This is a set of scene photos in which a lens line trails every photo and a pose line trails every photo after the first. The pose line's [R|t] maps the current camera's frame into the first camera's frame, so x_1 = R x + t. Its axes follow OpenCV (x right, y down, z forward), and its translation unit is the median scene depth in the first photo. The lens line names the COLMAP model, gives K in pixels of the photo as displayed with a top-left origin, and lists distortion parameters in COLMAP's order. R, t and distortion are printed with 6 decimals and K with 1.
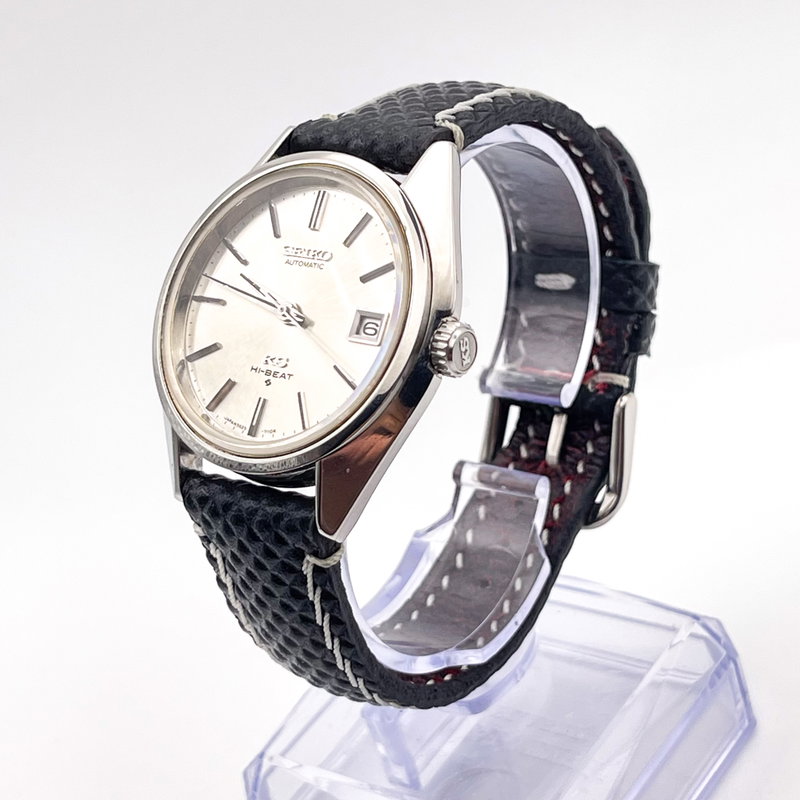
lens RADIAL K [[2149.3, 0, 400.6], [0, 2149.3, 397.3], [0, 0, 1]] dist [0.103656, 0.000000]
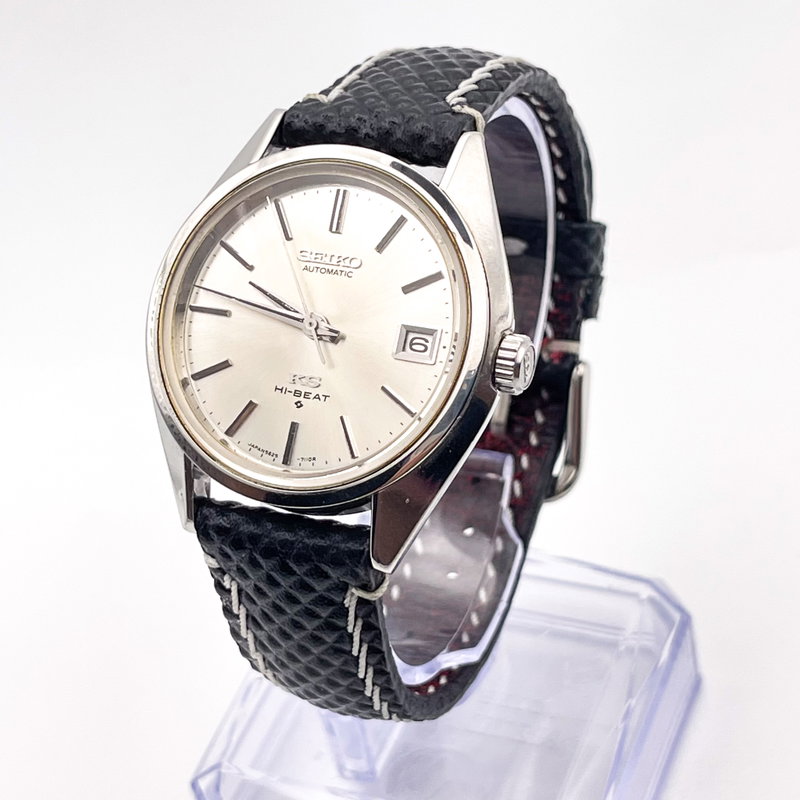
lens RADIAL K [[2149.3, 0, 399.2], [0, 2149.3, 403.8], [0, 0, 1]] dist [0.103656, 0.000000]
pose [[0.972597, -0.061338, 0.224259, -0.218596], [0.039930, 0.994308, 0.098782, -0.092900], [-0.229042, -0.087120, 0.969510, 0.099701]]
